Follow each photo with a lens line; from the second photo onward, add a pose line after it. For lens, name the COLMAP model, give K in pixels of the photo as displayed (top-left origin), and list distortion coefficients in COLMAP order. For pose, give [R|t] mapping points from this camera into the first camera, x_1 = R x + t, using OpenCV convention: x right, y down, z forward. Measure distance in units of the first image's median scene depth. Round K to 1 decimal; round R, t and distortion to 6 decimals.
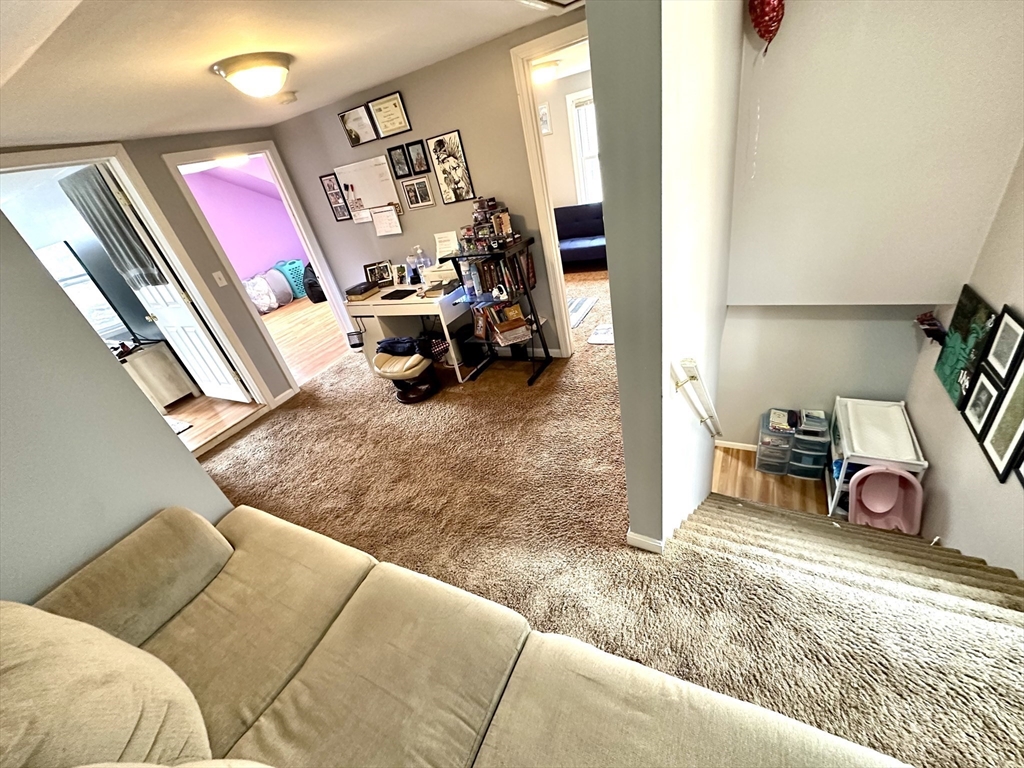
lens RADIAL K [[407.6, 0, 512.0], [0, 407.6, 384.0], [0, 0, 1]] dist [-0.002184, 0.000252]
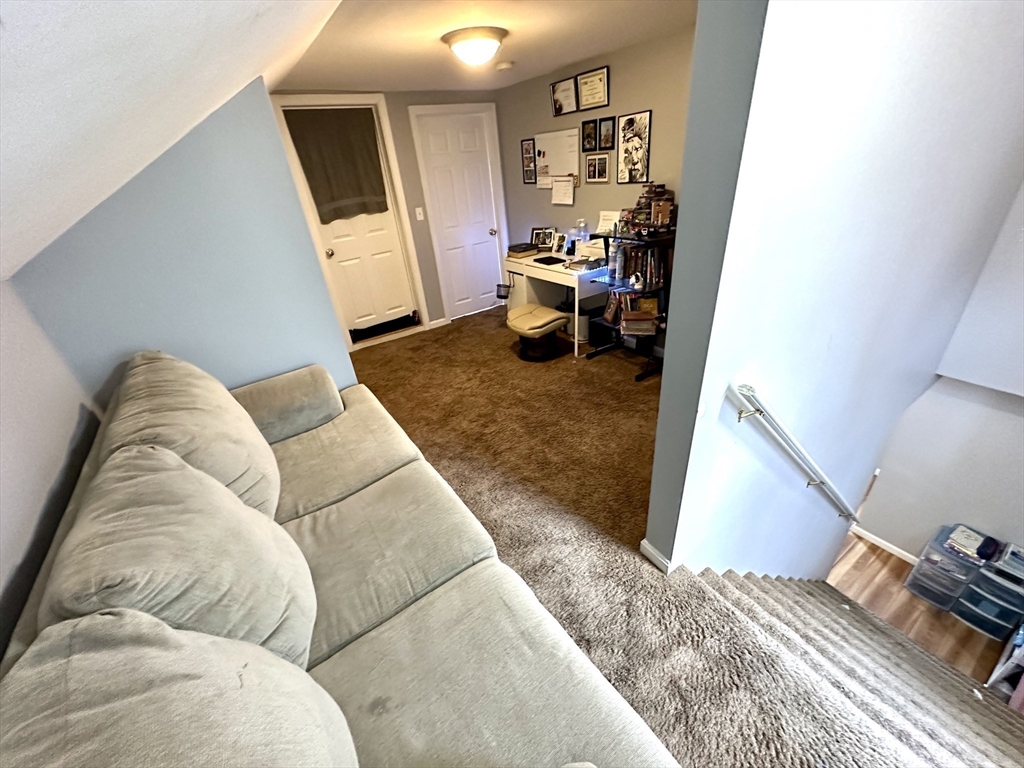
lens RADIAL K [[407.6, 0, 512.0], [0, 407.6, 384.0], [0, 0, 1]] dist [-0.002184, 0.000252]
pose [[0.874176, 0.336756, -0.349875, 0.129186], [-0.320171, 0.941395, 0.106139, 0.003158], [0.365113, 0.019235, 0.930764, -0.025655]]
